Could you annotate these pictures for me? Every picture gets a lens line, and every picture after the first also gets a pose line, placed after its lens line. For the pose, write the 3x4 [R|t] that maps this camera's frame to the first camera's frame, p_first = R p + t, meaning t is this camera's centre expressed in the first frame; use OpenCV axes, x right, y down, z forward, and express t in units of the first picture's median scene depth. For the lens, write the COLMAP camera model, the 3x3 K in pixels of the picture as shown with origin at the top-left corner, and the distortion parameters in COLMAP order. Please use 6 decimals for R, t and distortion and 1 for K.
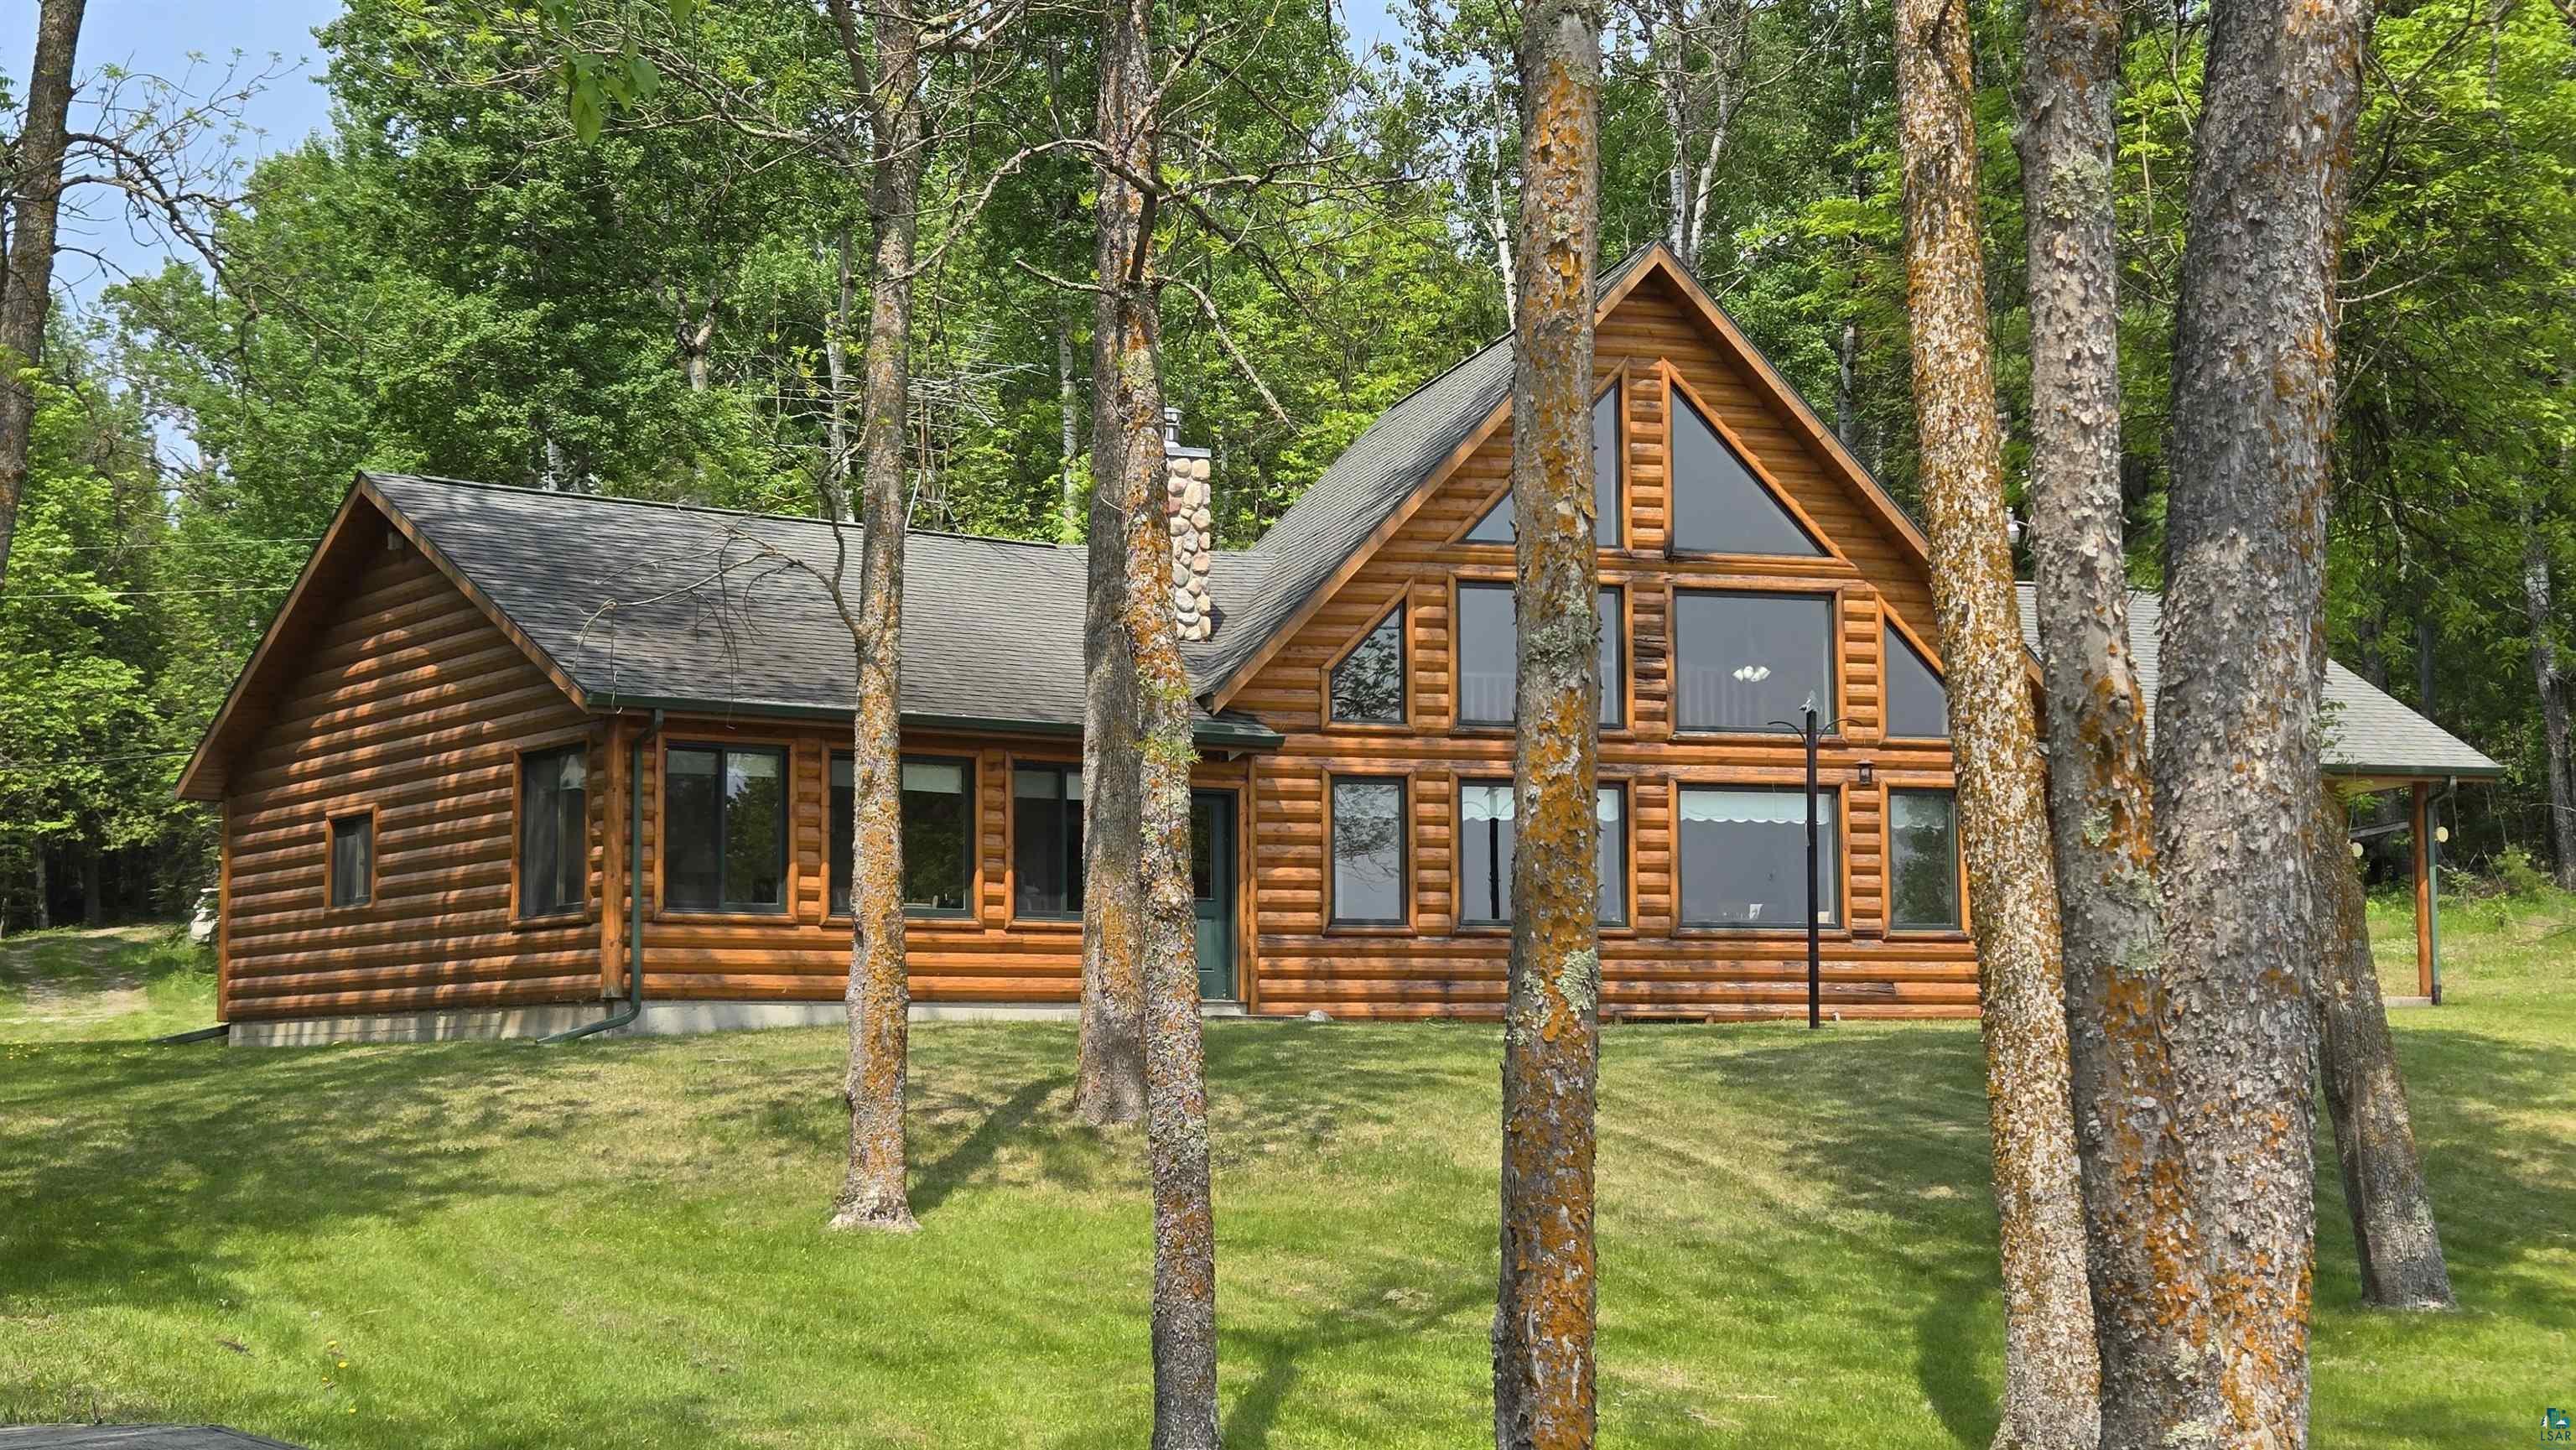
lens RADIAL K [[3547.0, 0, 1288.0], [0, 3547.0, 725.0], [0, 0, 1]] dist [0.075699, -0.006399]
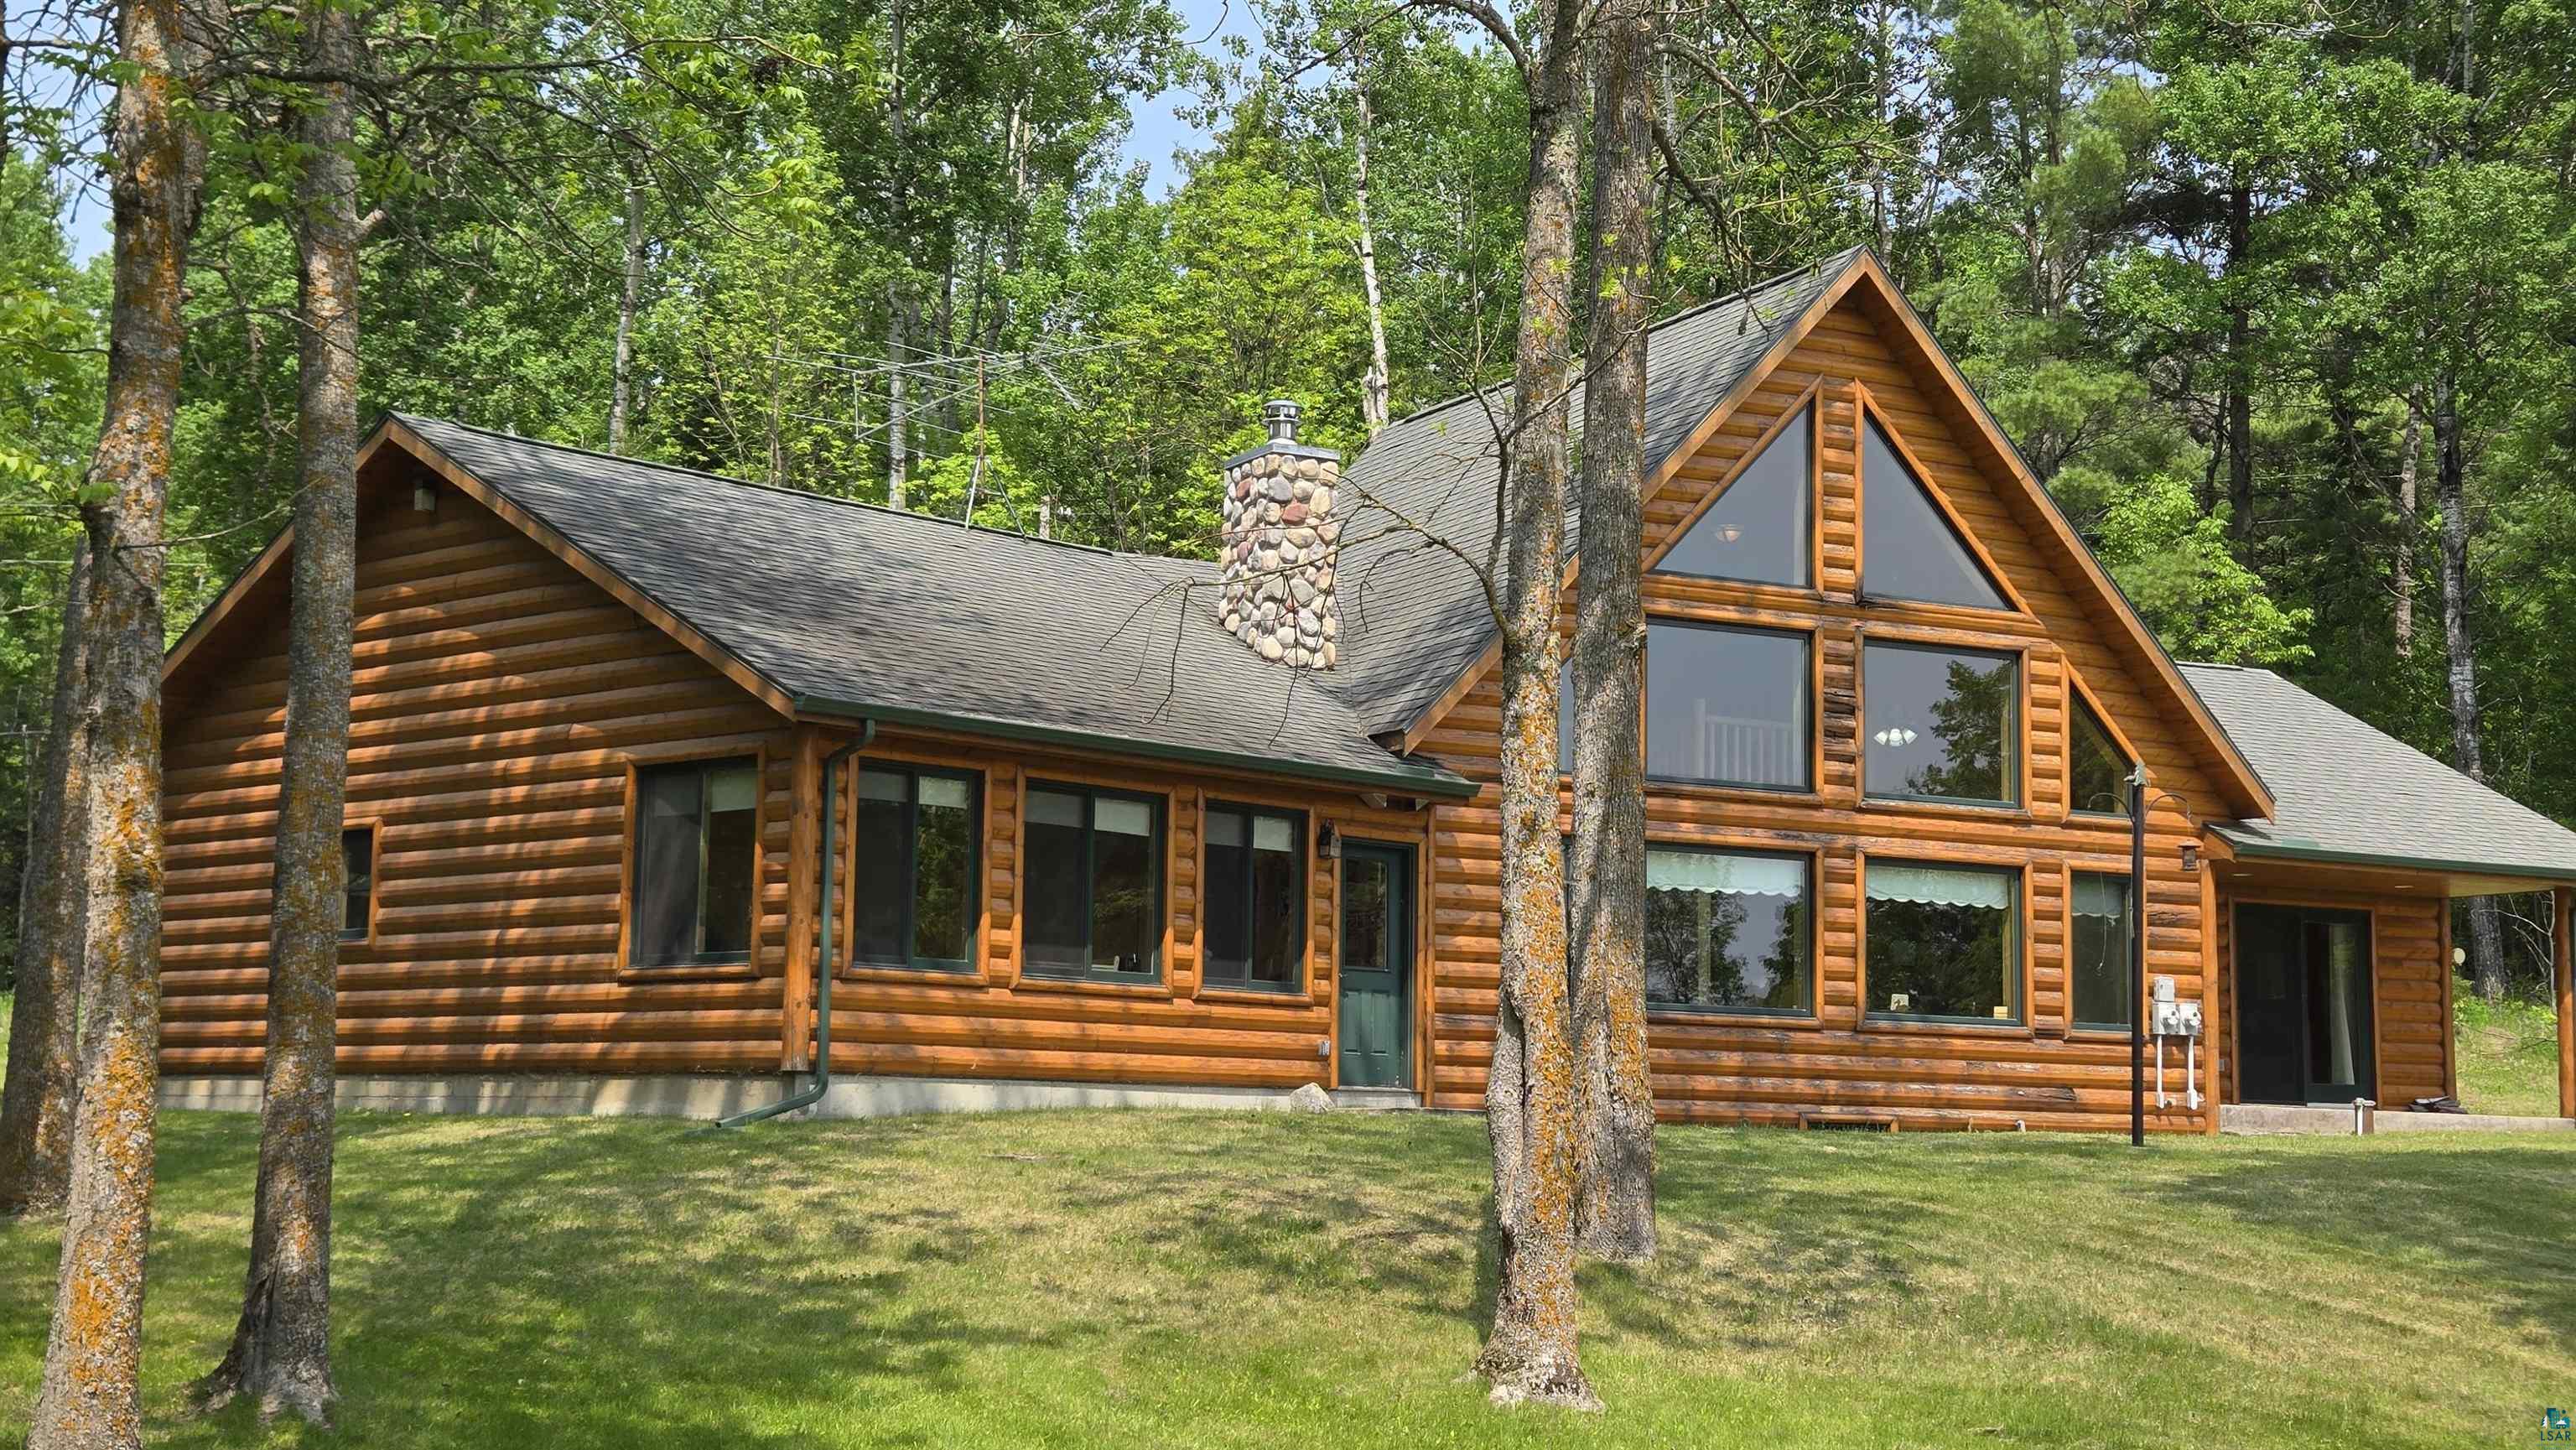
lens RADIAL K [[3547.0, 0, 1288.0], [0, 3547.0, 725.0], [0, 0, 1]] dist [0.075699, -0.006399]
pose [[0.982321, 0.047479, 0.181082, -0.196795], [-0.044750, 0.998815, -0.019132, 0.006996], [-0.181776, 0.010690, 0.983282, 0.152944]]
